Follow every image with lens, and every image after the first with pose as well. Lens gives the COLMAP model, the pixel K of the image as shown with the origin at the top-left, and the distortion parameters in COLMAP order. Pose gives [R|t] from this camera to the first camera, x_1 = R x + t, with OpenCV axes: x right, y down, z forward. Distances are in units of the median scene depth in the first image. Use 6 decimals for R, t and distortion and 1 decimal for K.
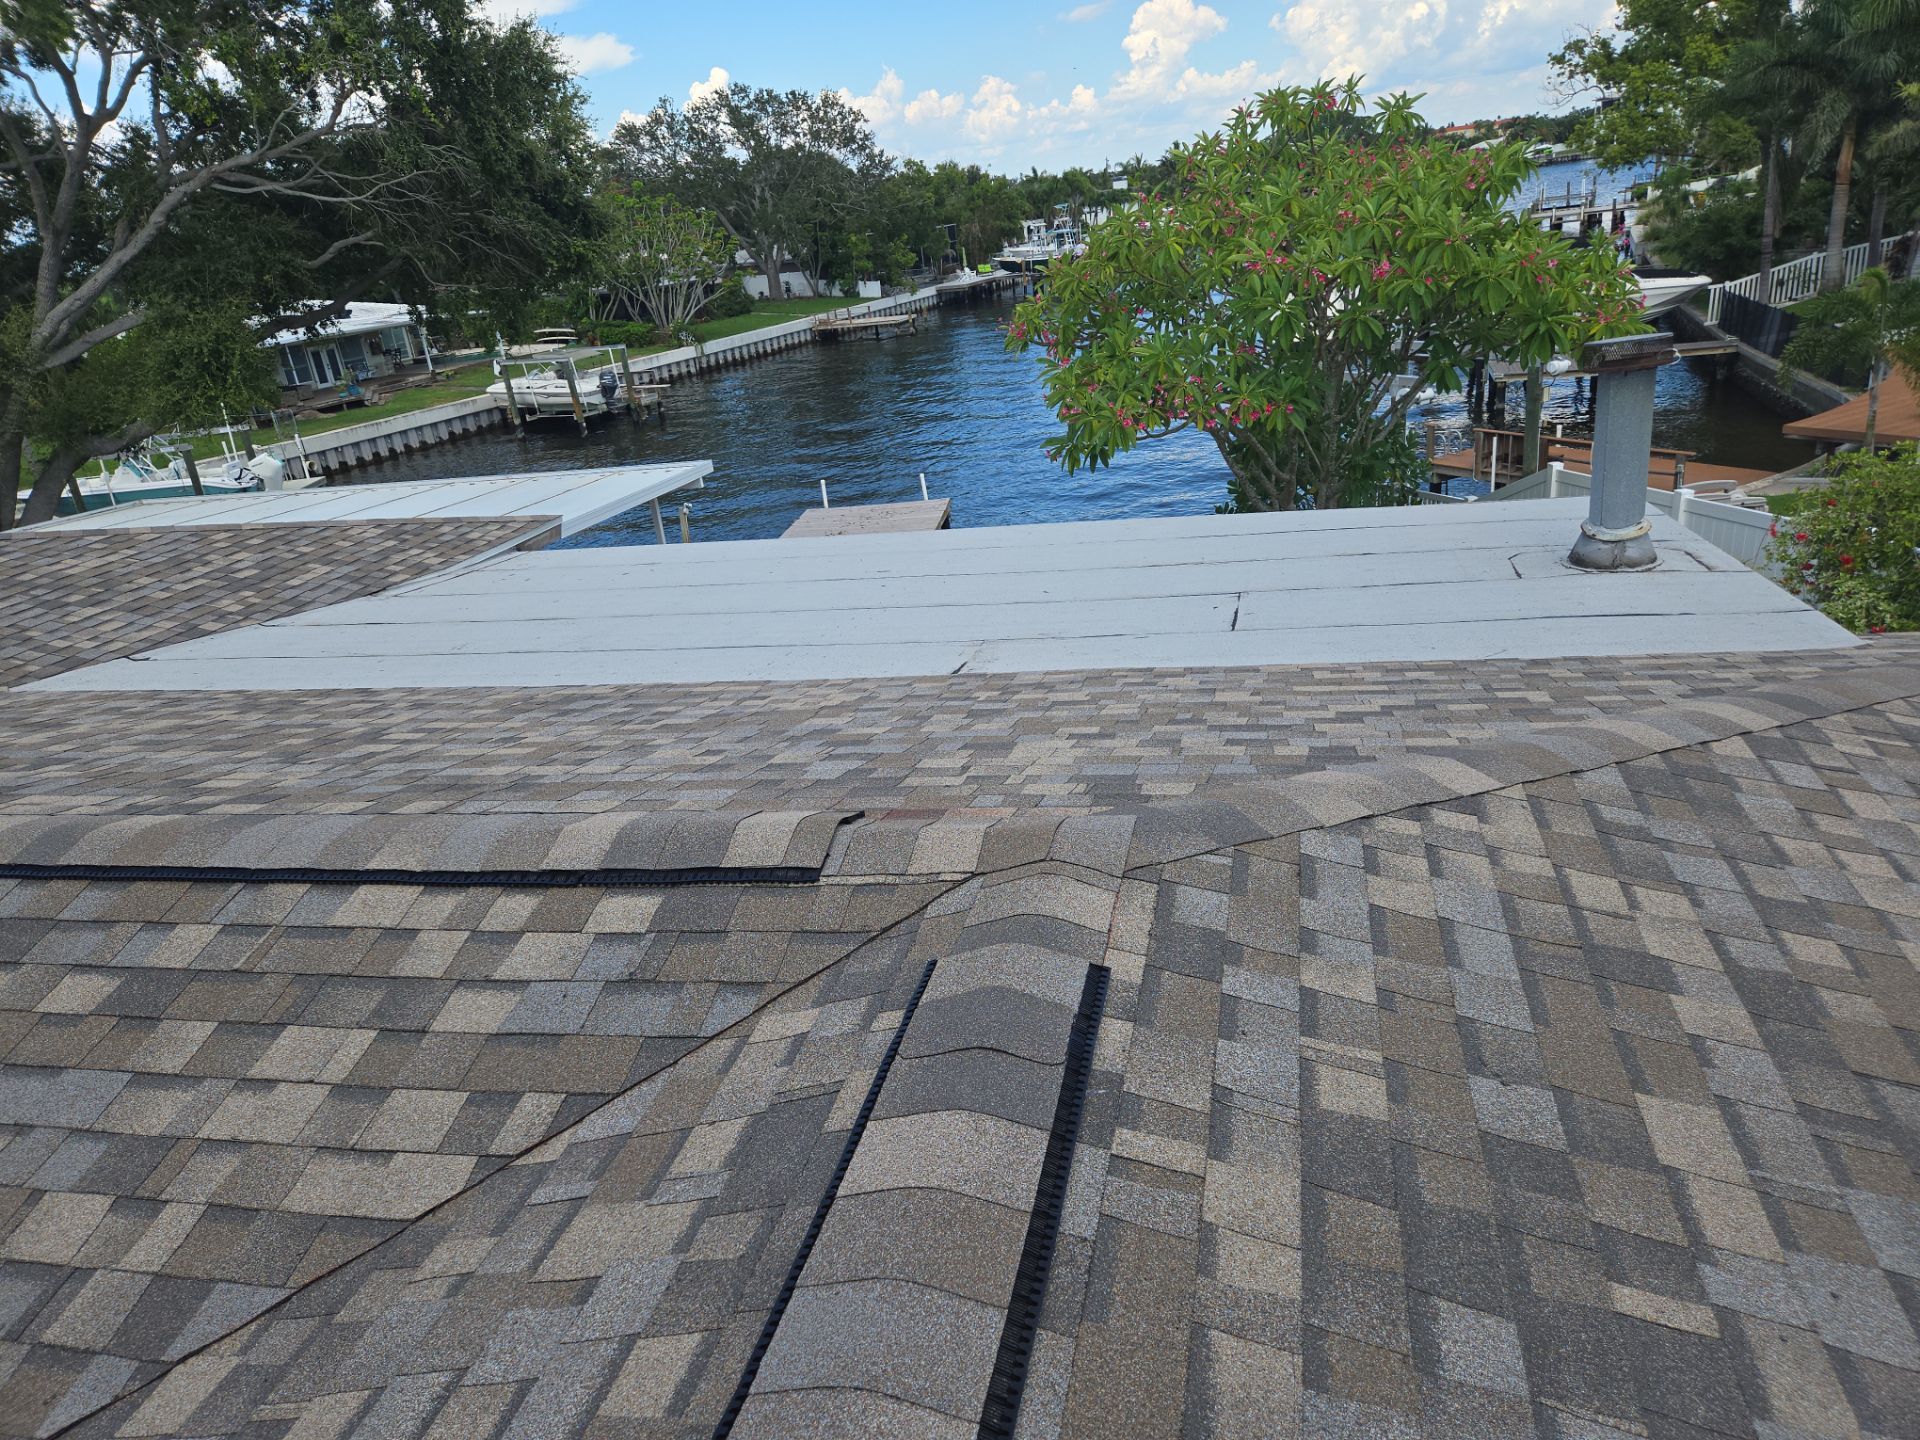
lens RADIAL K [[1275.1, 0, 958.7], [0, 1275.1, 727.6], [0, 0, 1]] dist [0.071856, -0.063150]
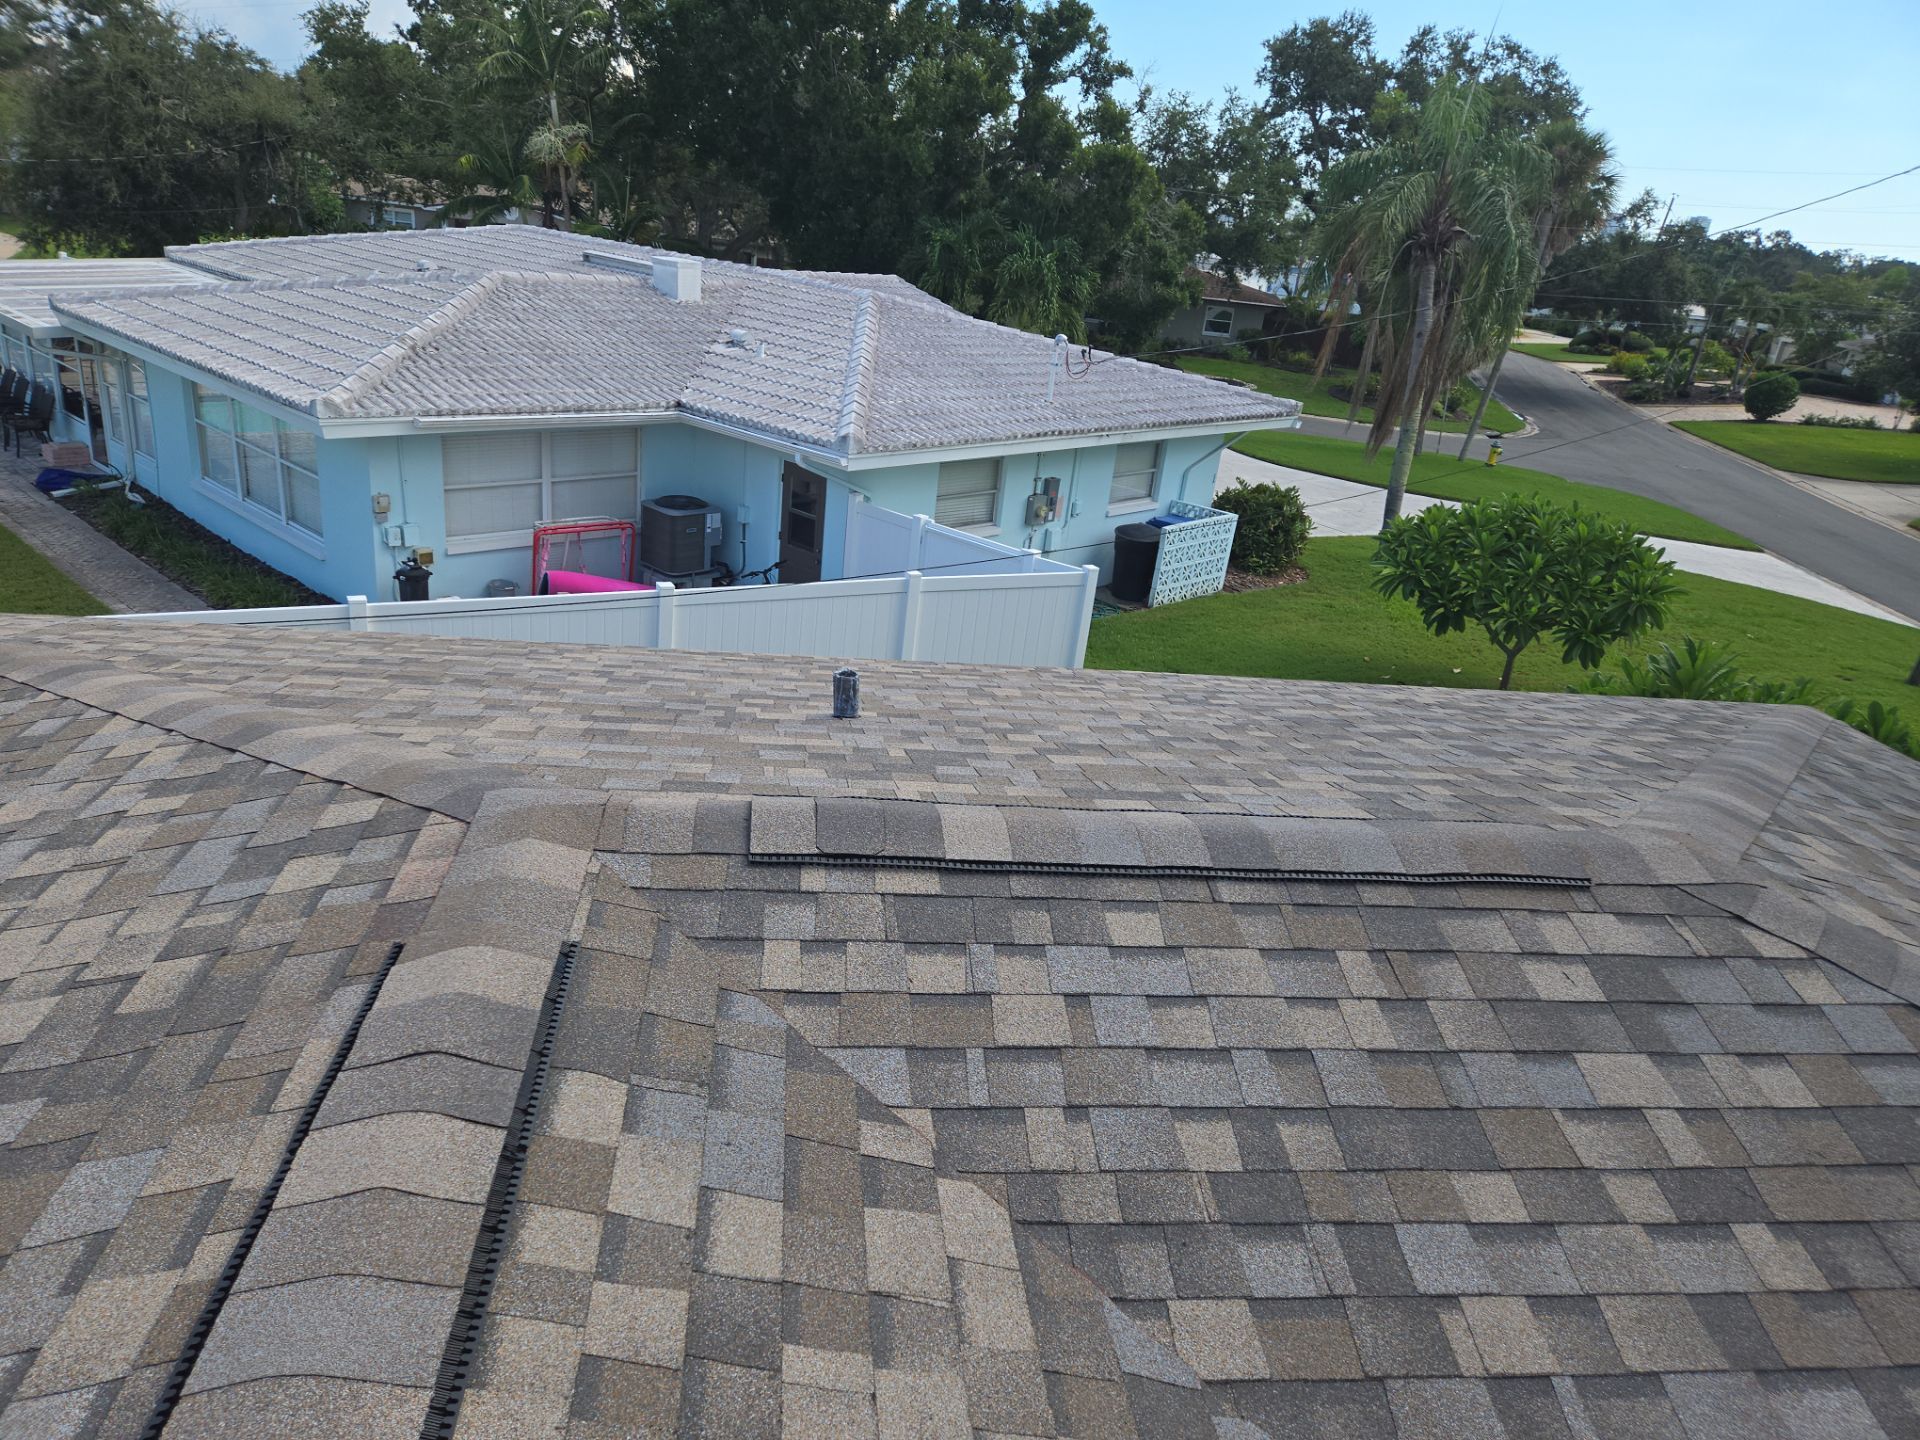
lens RADIAL K [[1275.1, 0, 952.8], [0, 1275.1, 728.1], [0, 0, 1]] dist [0.071856, -0.063150]
pose [[-0.357099, -0.275809, 0.892418, -0.975618], [0.295796, 0.872849, 0.388123, -0.290035], [-0.885994, 0.402572, -0.230111, 0.909100]]
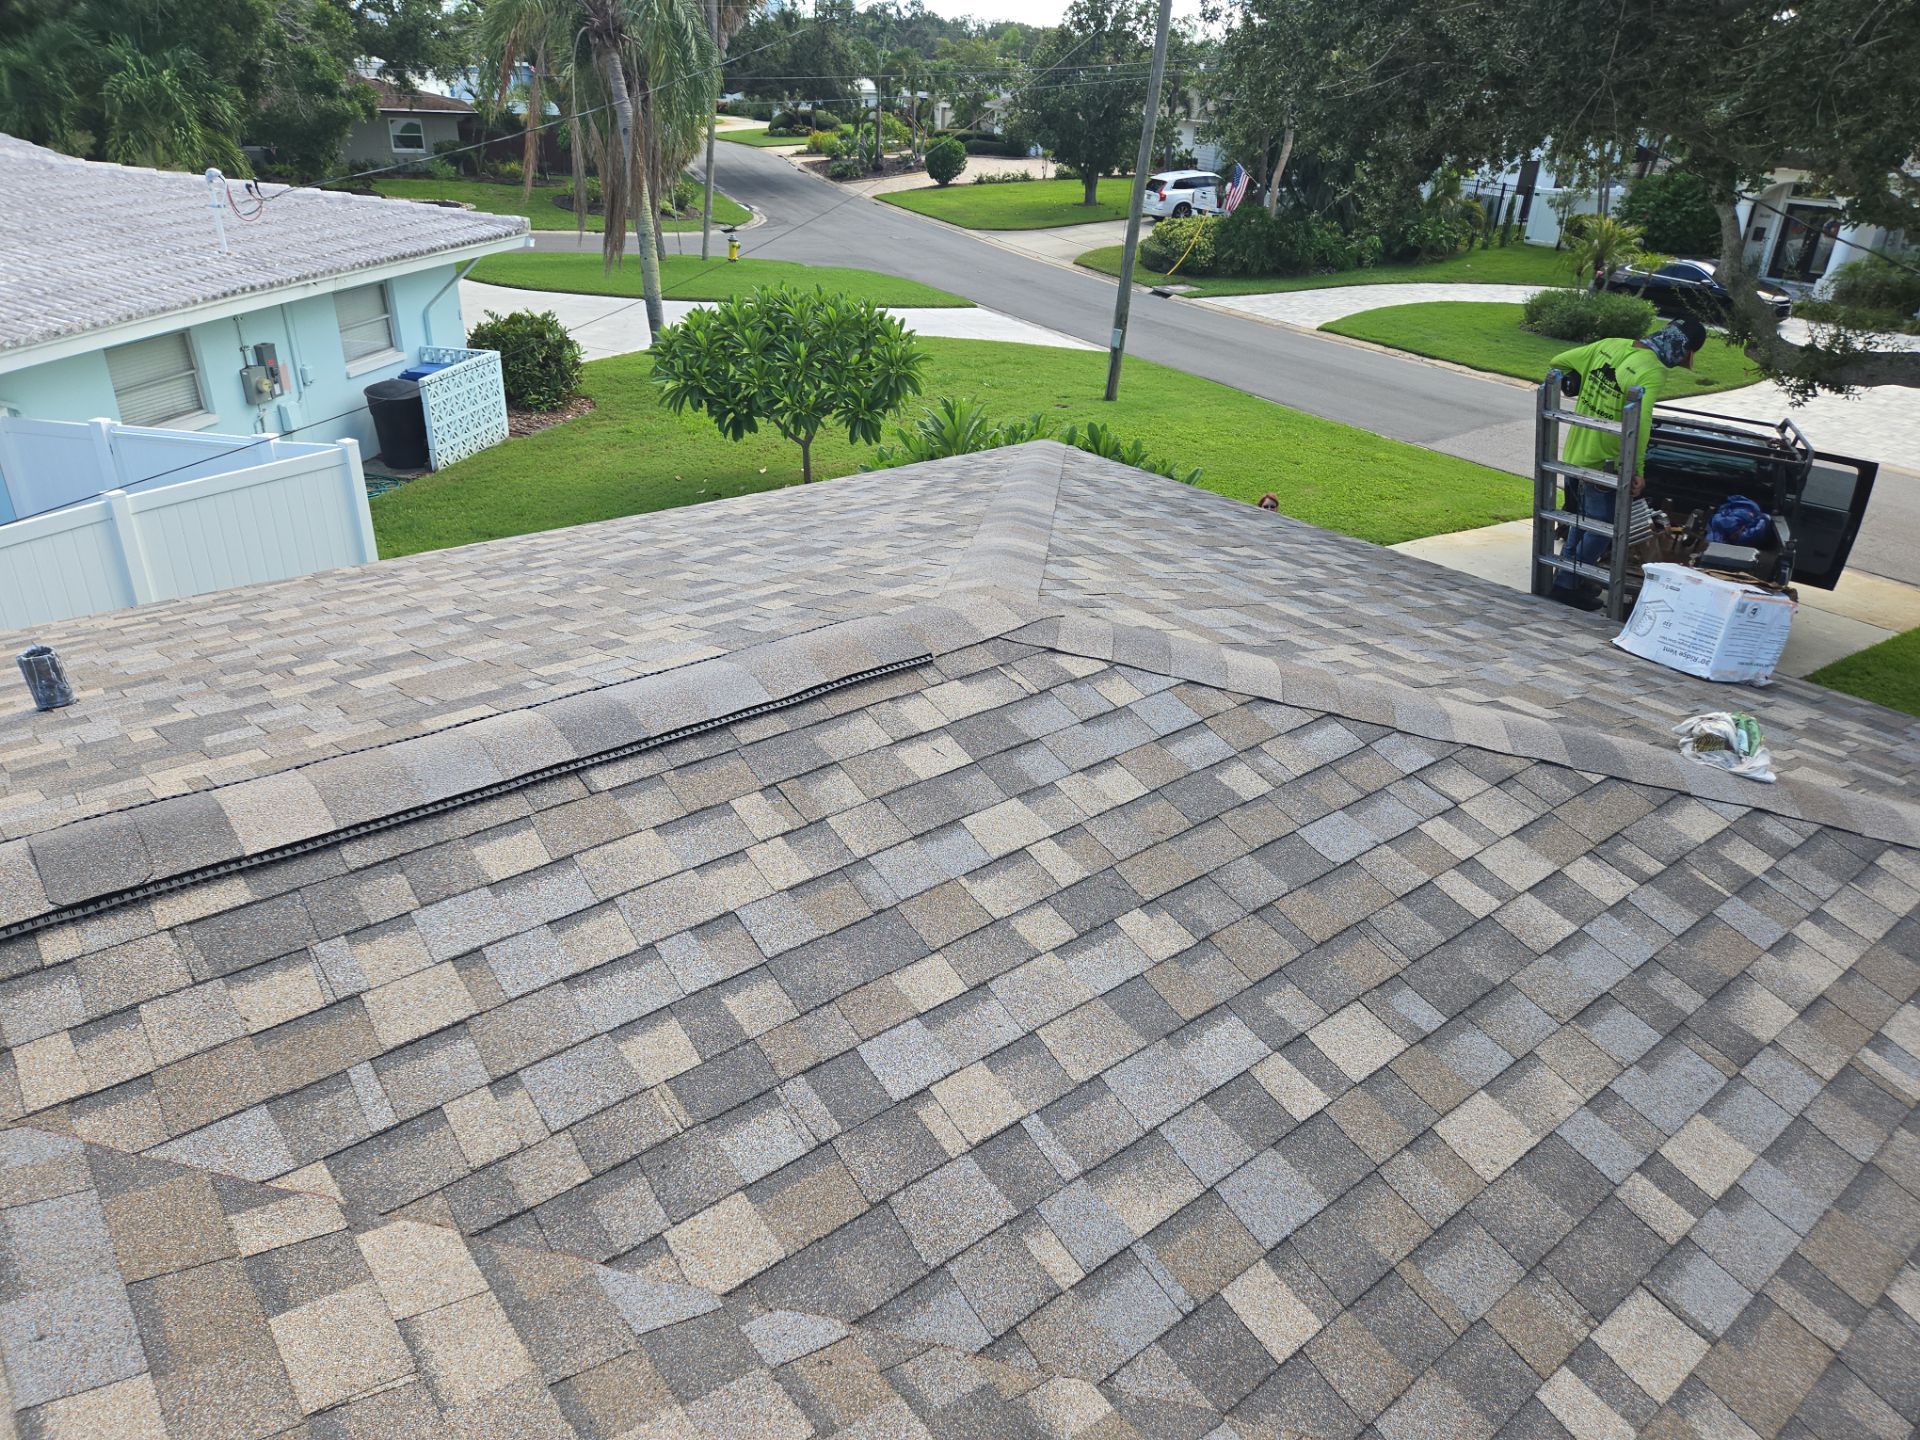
lens RADIAL K [[1275.1, 0, 955.0], [0, 1275.1, 742.0], [0, 0, 1]] dist [0.071856, -0.063150]
pose [[-0.794685, -0.202943, 0.572093, -0.905356], [0.280116, 0.713510, 0.642214, -0.258480], [-0.538527, 0.670610, -0.510168, 0.848432]]
